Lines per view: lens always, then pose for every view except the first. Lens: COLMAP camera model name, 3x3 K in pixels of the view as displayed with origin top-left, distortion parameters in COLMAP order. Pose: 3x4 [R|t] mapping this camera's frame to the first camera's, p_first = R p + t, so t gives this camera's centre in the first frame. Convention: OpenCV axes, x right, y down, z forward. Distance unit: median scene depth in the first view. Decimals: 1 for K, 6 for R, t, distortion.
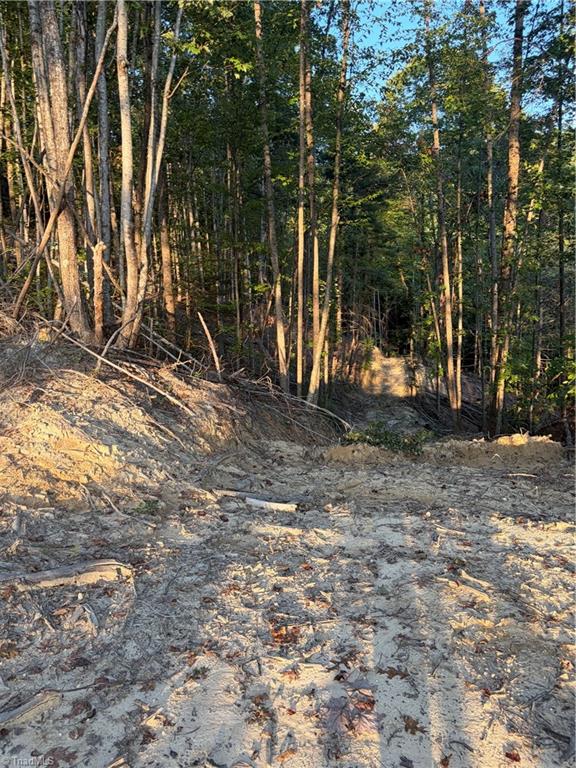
lens RADIAL K [[592.9, 0, 288.0], [0, 592.9, 384.0], [0, 0, 1]] dist [0.015367, 0.004803]
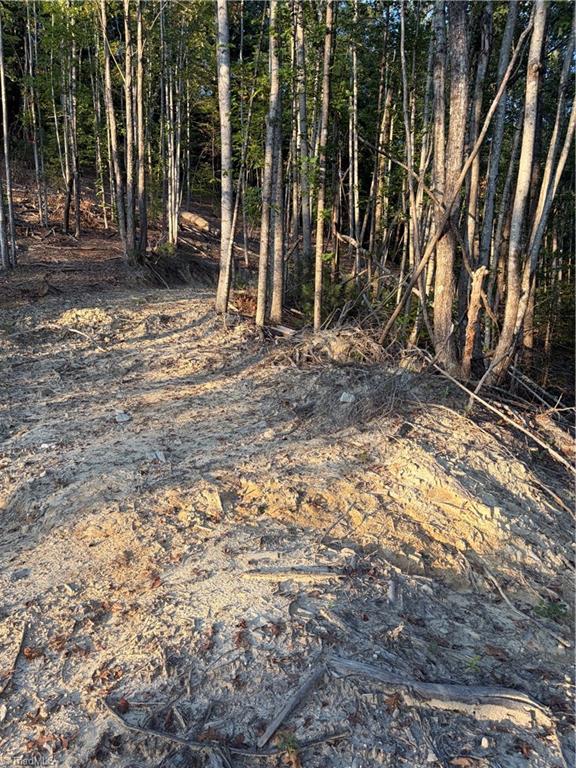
lens RADIAL K [[592.9, 0, 288.0], [0, 592.9, 384.0], [0, 0, 1]] dist [0.015367, 0.004803]
pose [[0.851577, 0.097931, -0.515002, -0.114006], [-0.123184, 0.992270, -0.015003, -0.015677], [0.509552, 0.076216, 0.857058, 0.118943]]
